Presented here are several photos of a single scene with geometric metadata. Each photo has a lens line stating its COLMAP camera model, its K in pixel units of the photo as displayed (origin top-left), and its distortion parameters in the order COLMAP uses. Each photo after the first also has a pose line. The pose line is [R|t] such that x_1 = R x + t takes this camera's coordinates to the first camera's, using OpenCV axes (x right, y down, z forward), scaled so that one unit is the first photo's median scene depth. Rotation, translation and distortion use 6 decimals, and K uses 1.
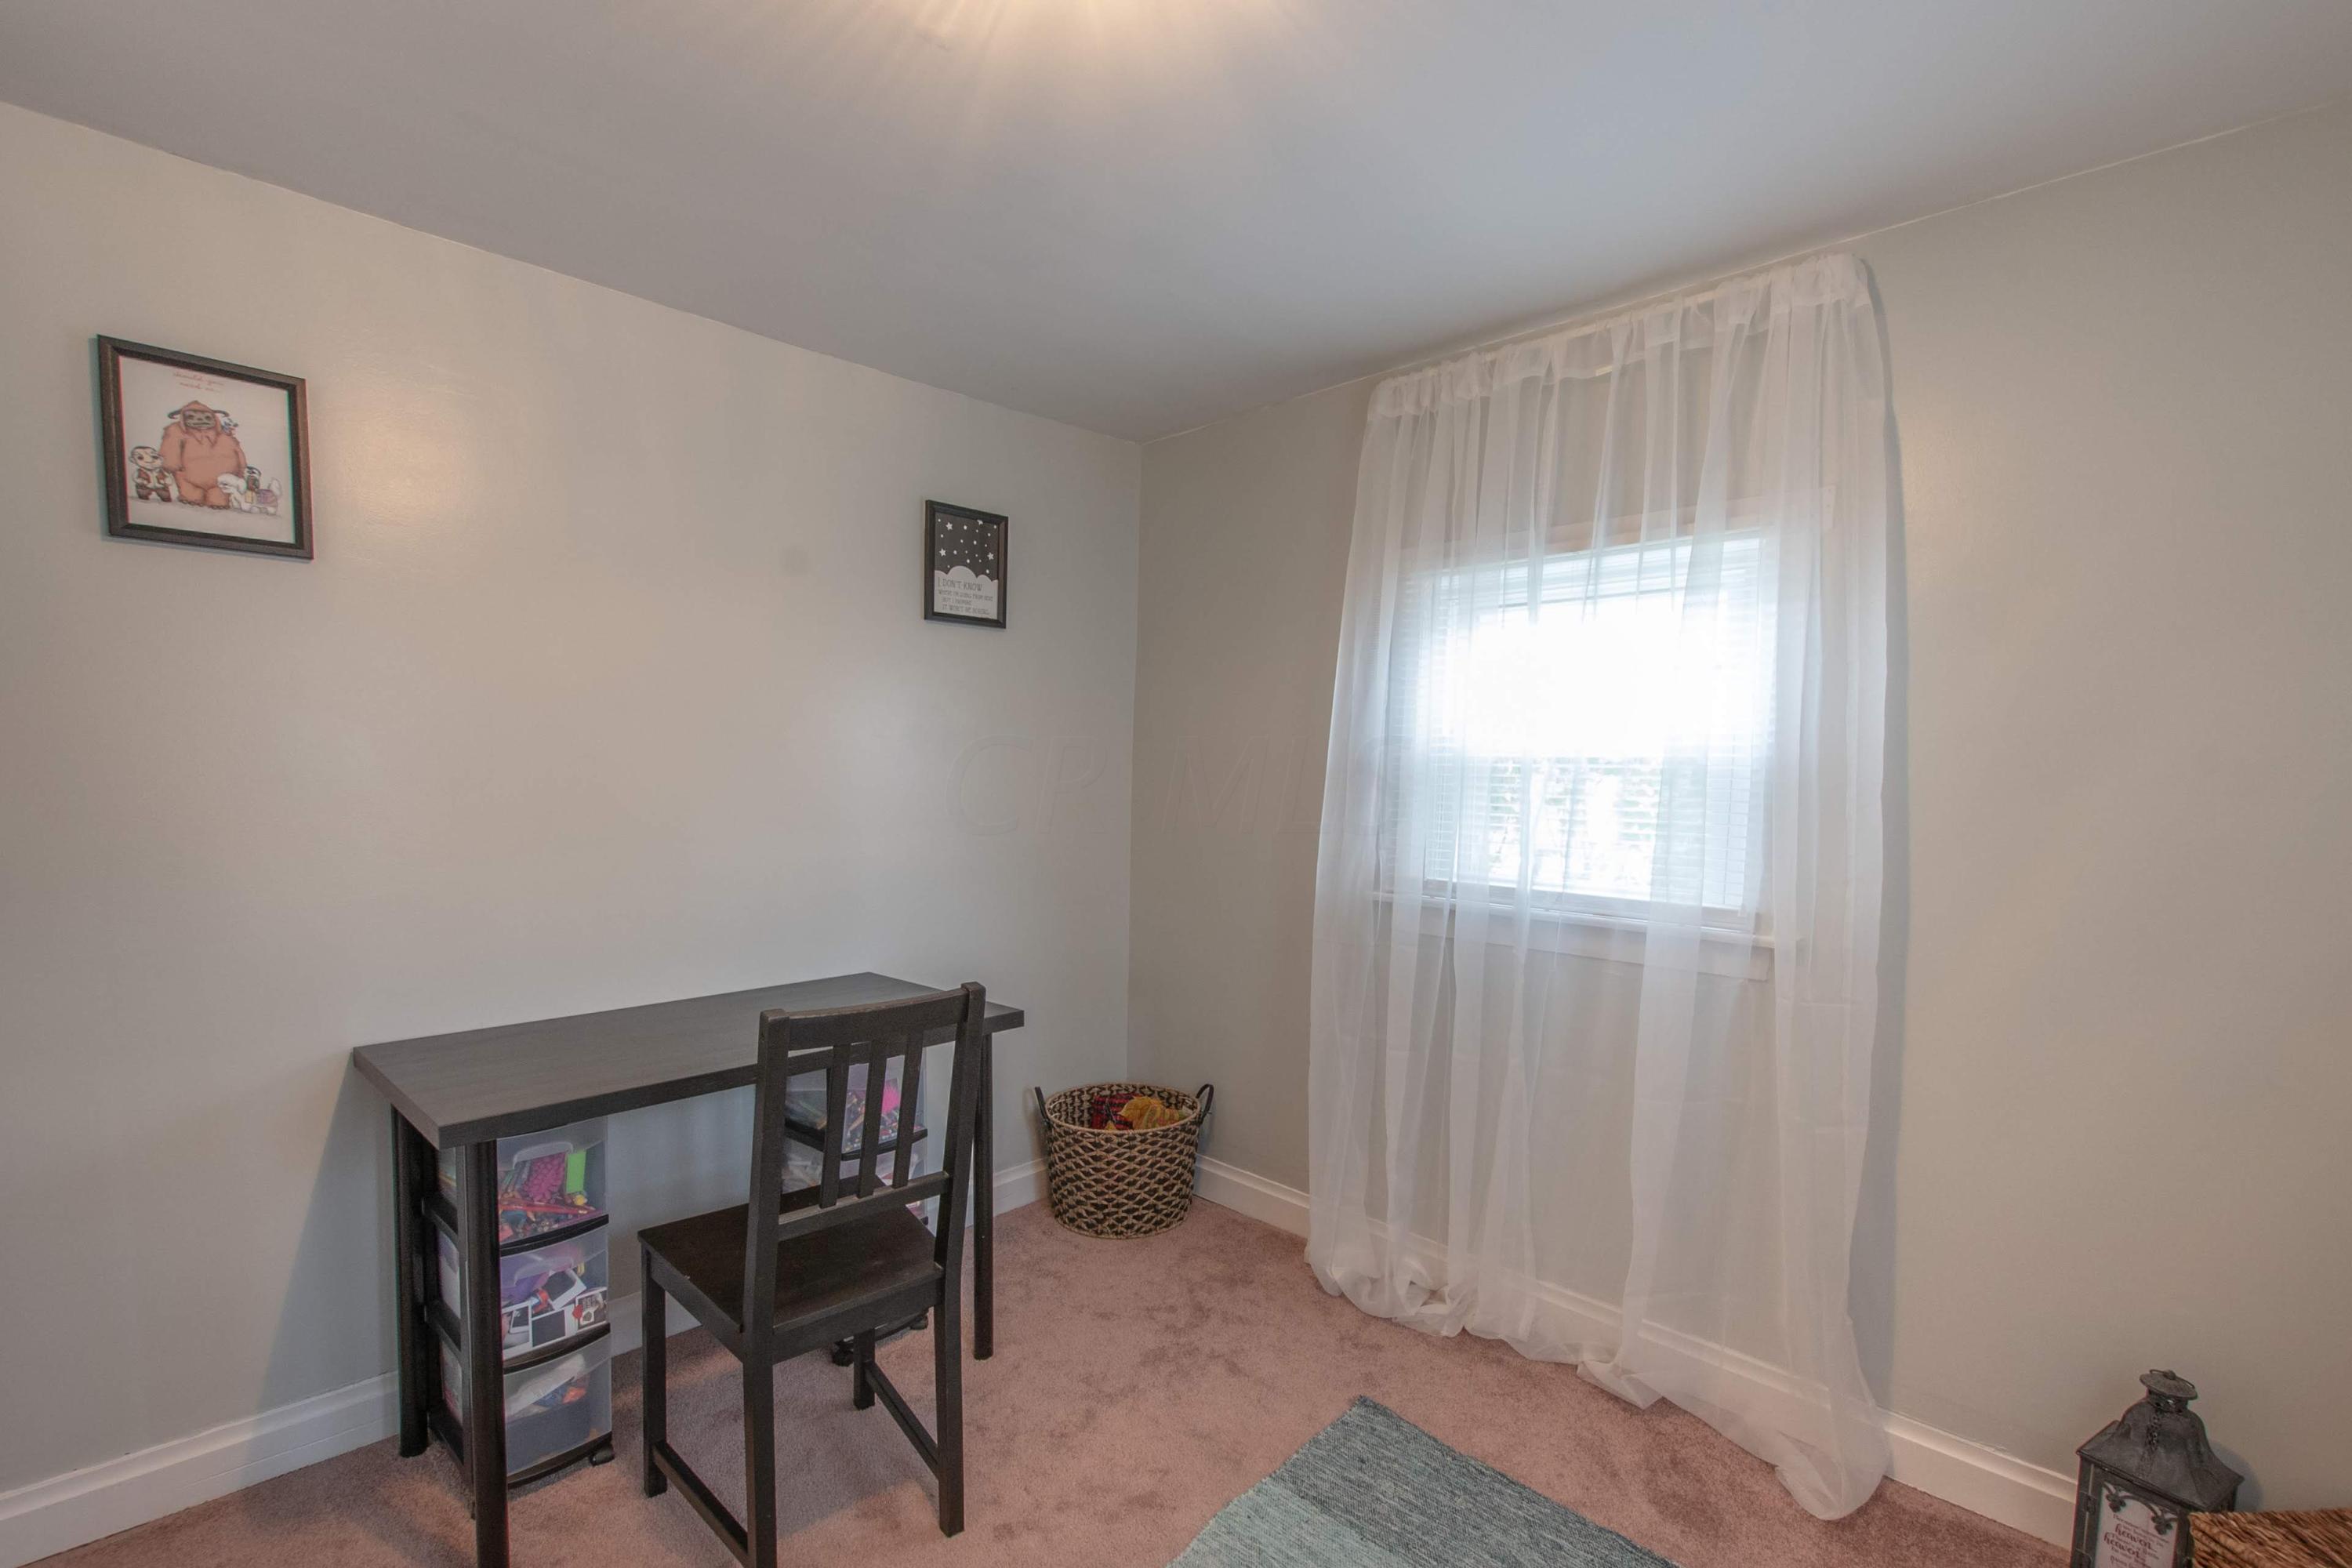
lens RADIAL K [[1033.7, 0, 1173.0], [0, 1033.7, 829.3], [0, 0, 1]] dist [0.009744, -0.007845]
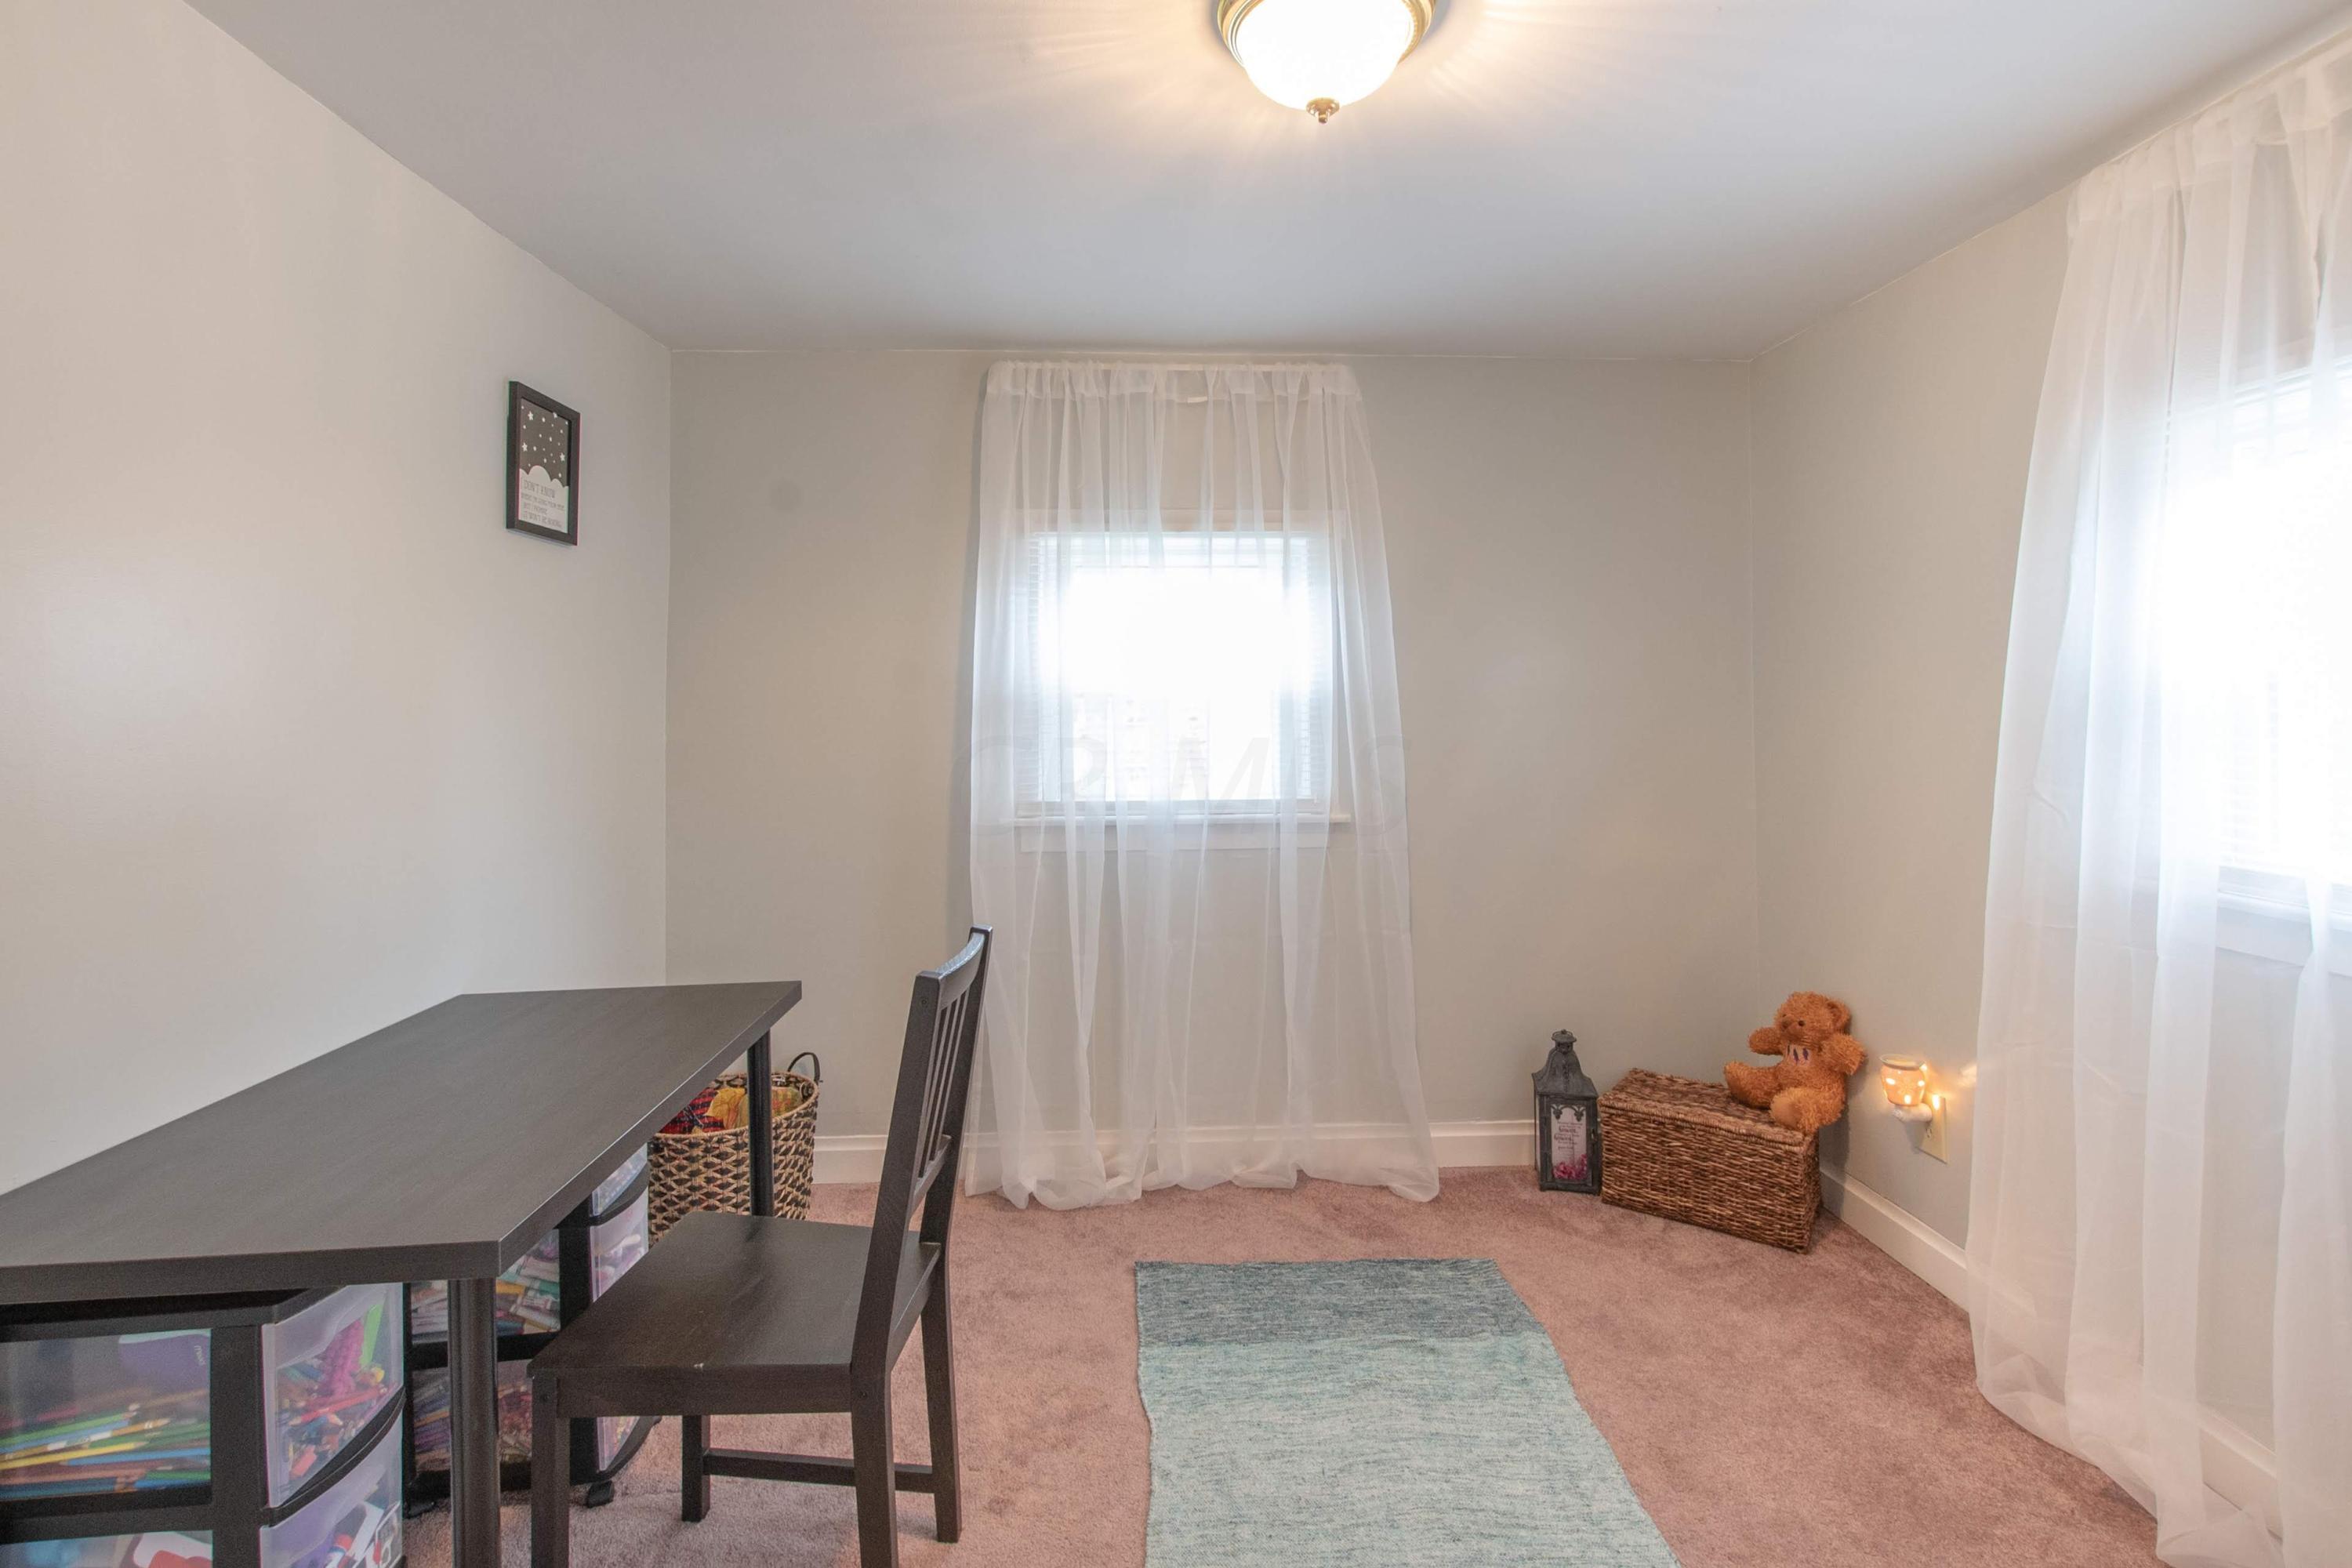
lens RADIAL K [[1080.5, 0, 1180.9], [0, 1080.5, 667.6], [0, 0, 1]] dist [-0.037572, 0.019104]
pose [[0.691629, 0.004974, 0.722236, -0.560914], [0.066501, 0.995290, -0.070538, -0.006639], [-0.719185, 0.096816, 0.688041, 0.098749]]
